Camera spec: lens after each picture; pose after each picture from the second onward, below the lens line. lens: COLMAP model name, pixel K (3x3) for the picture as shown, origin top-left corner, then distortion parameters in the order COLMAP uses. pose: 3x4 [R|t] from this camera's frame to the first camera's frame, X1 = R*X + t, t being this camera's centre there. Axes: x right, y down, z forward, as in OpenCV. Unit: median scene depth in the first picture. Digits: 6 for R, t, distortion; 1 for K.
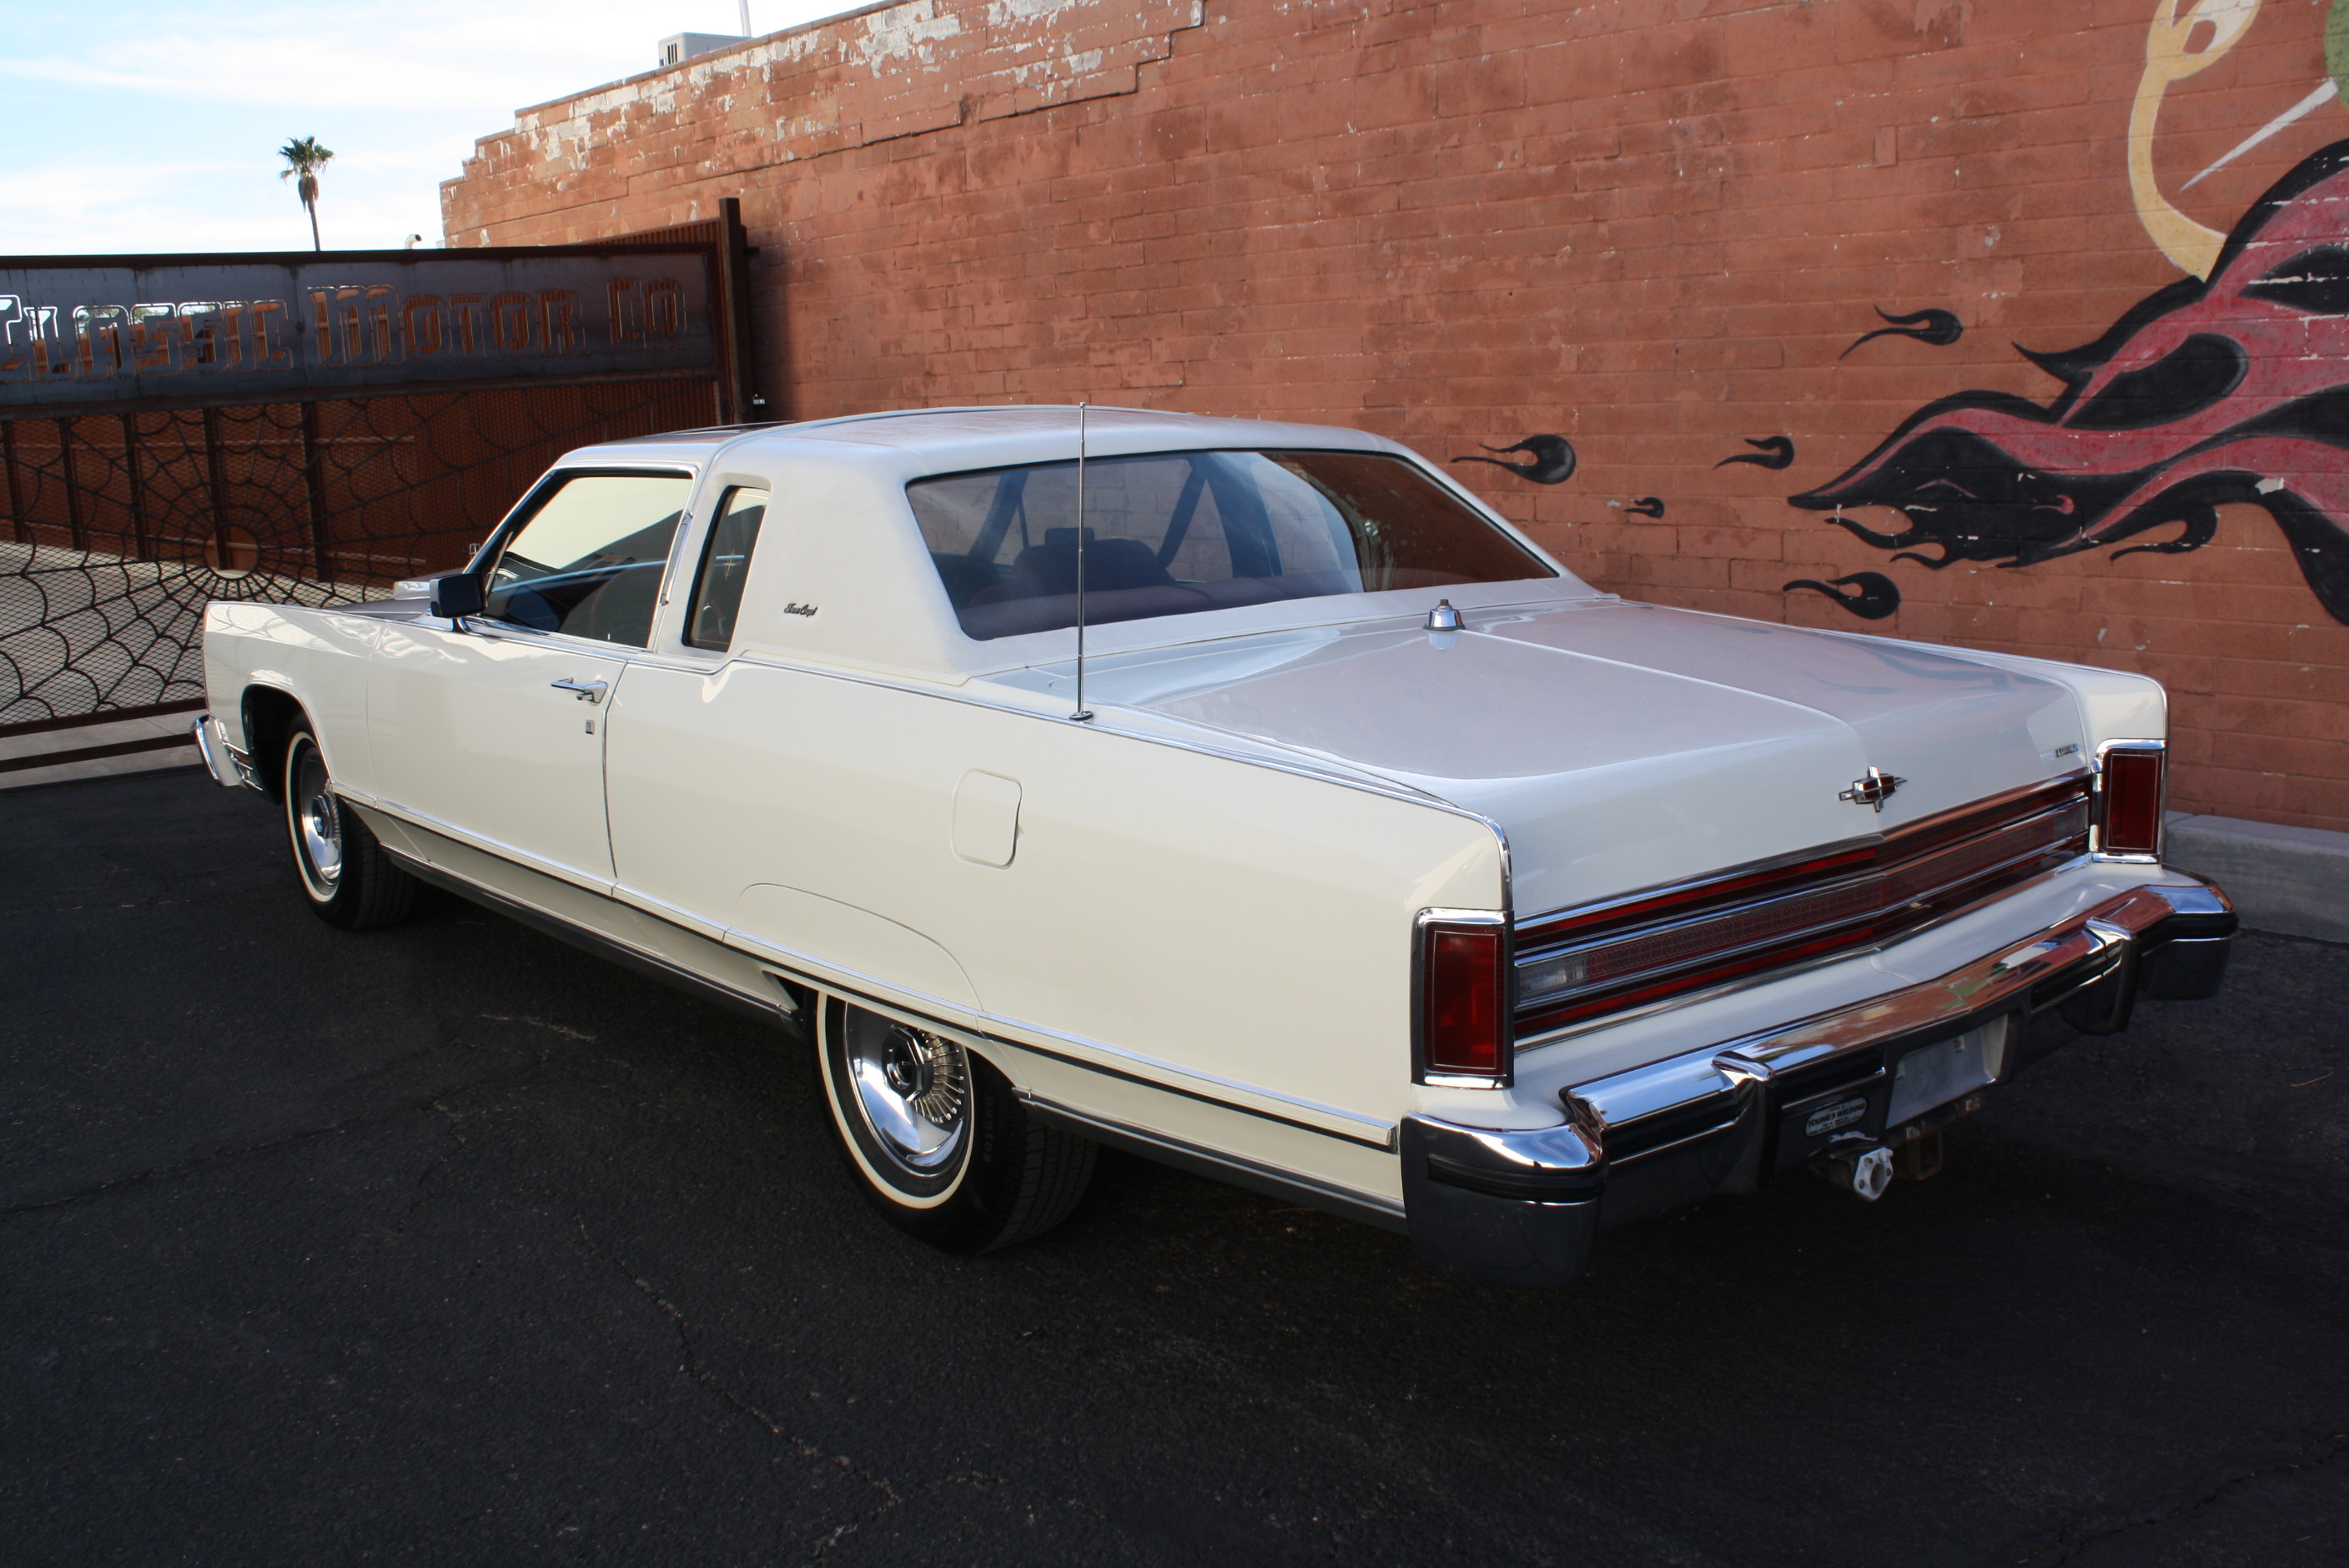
lens RADIAL K [[2129.3, 0, 1193.5], [0, 2129.3, 765.5], [0, 0, 1]] dist [-0.107310, 0.000000]
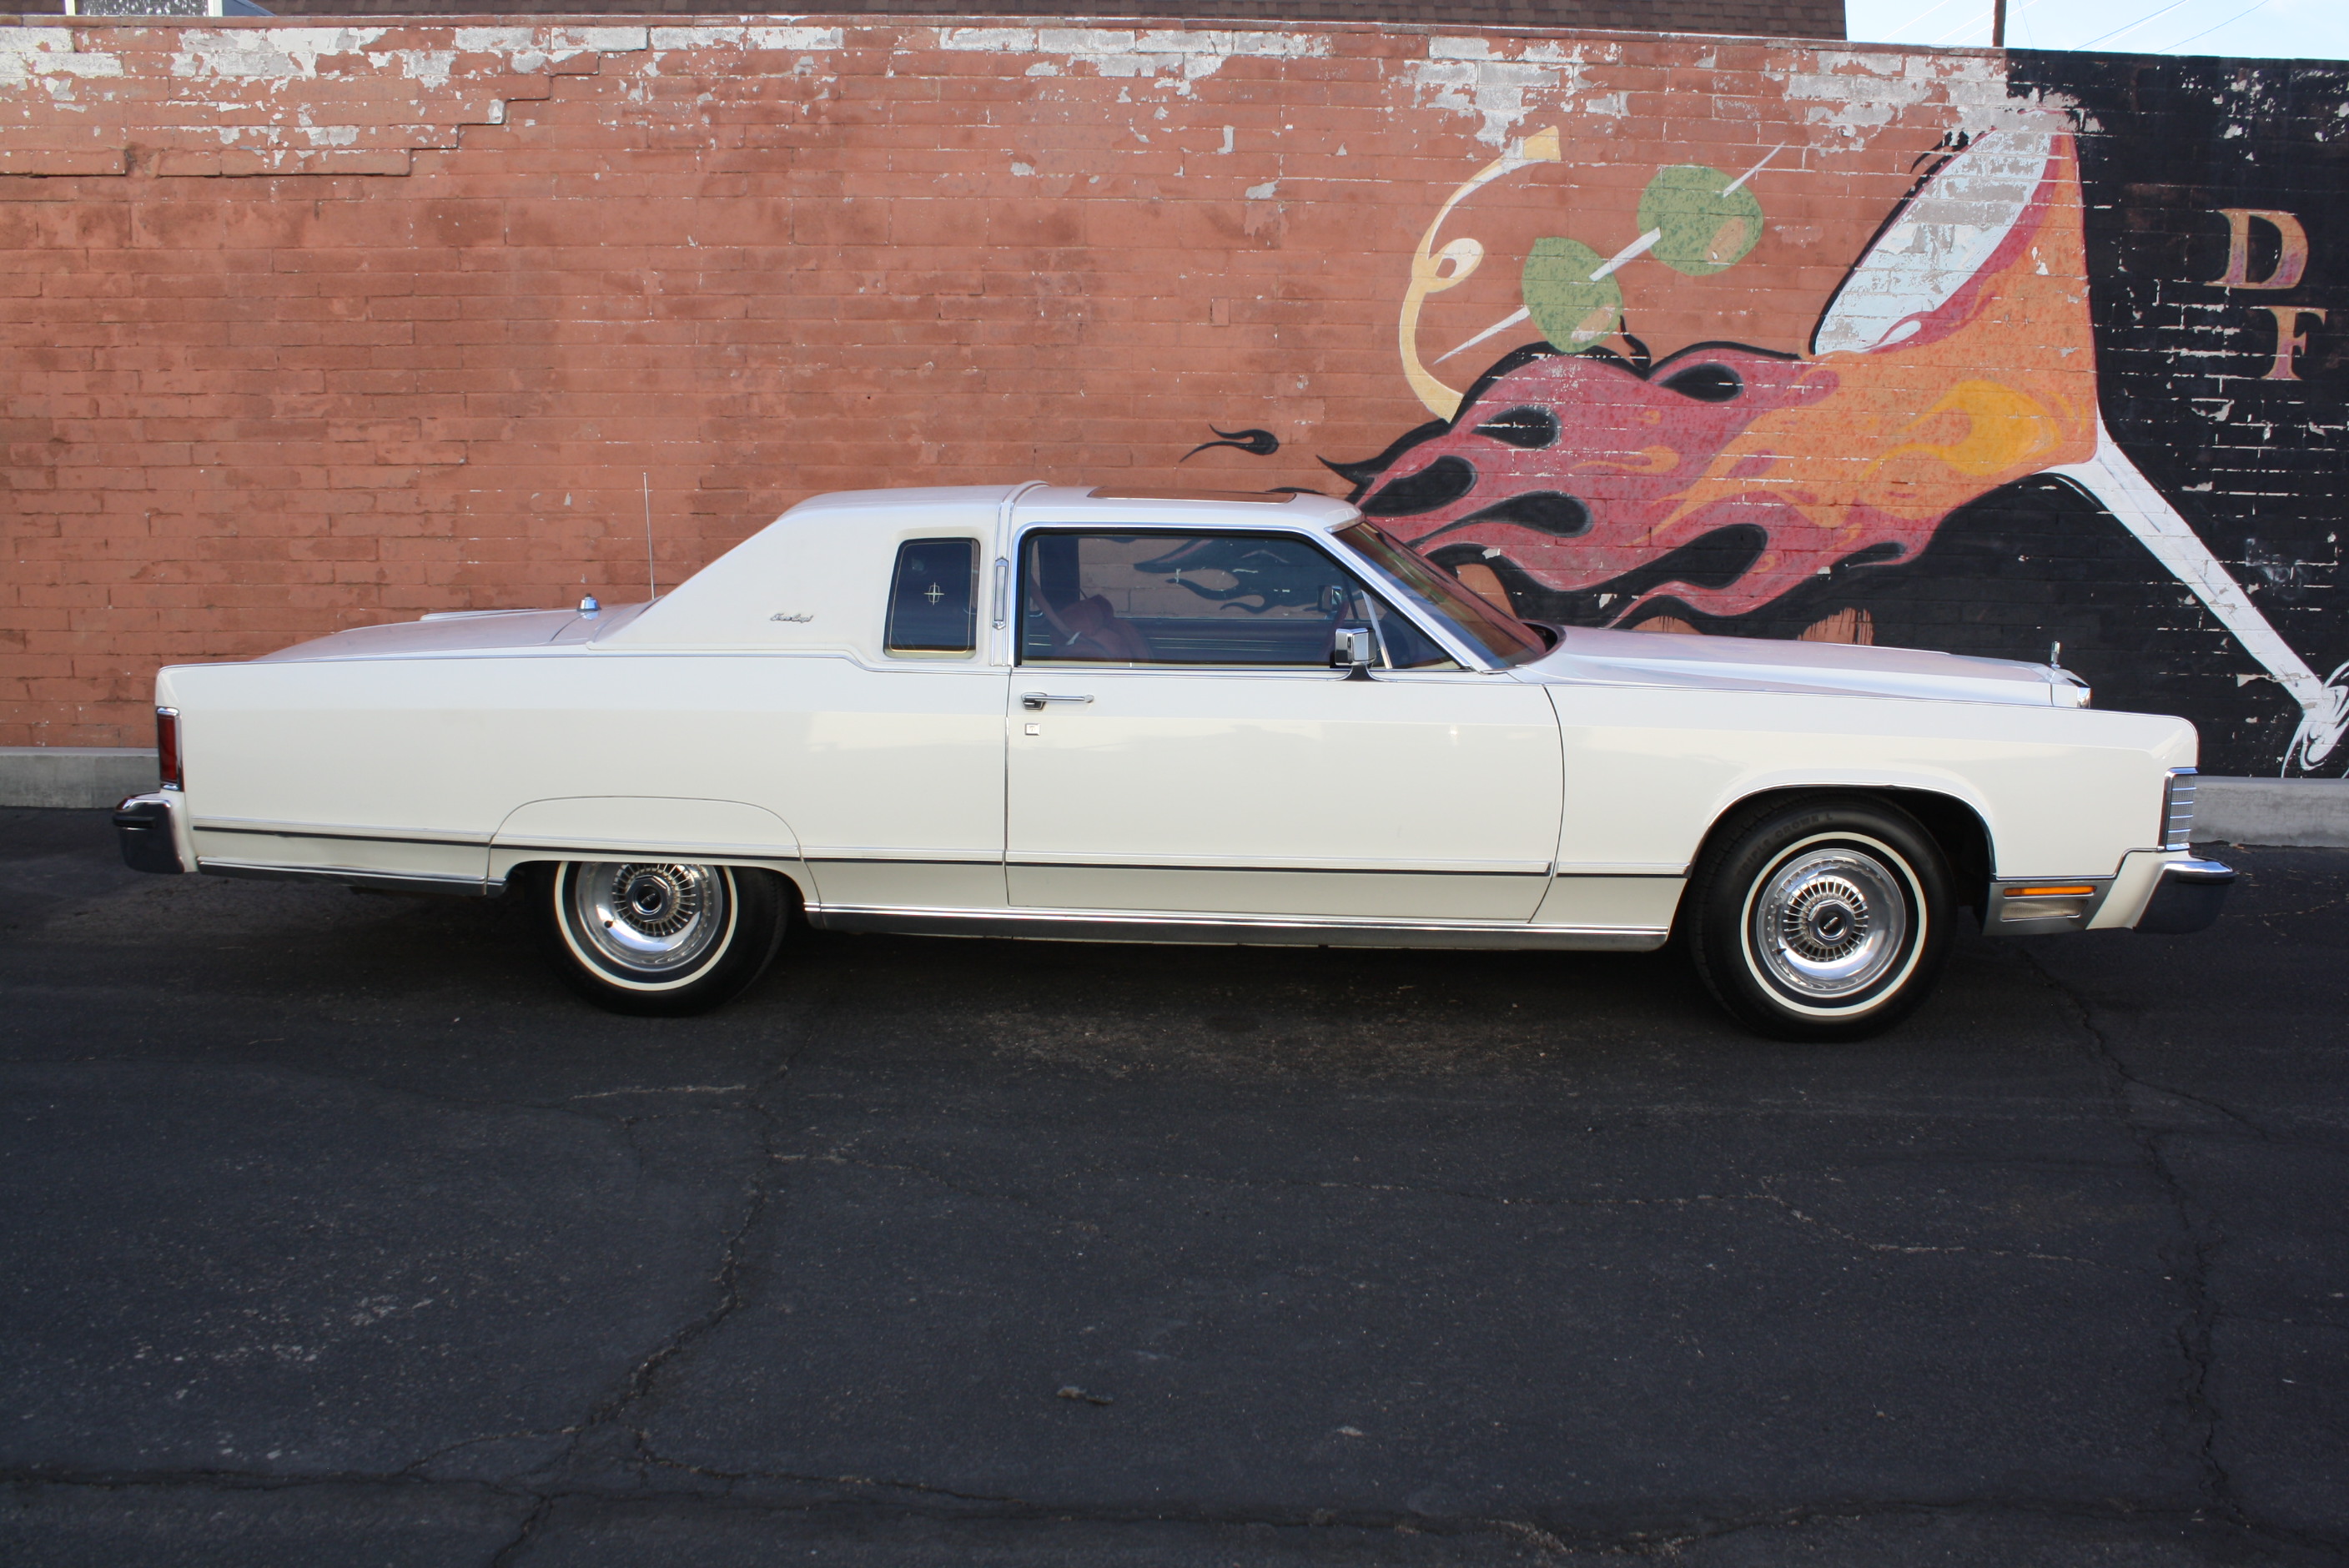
lens RADIAL K [[1990.1, 0, 1190.1], [0, 1990.1, 769.9], [0, 0, 1]] dist [-0.166747, 0.150809]
pose [[0.654348, -0.075445, 0.752421, -0.590224], [0.097629, 0.995112, 0.014876, -0.011563], [-0.749865, 0.063724, 0.658515, 0.139660]]
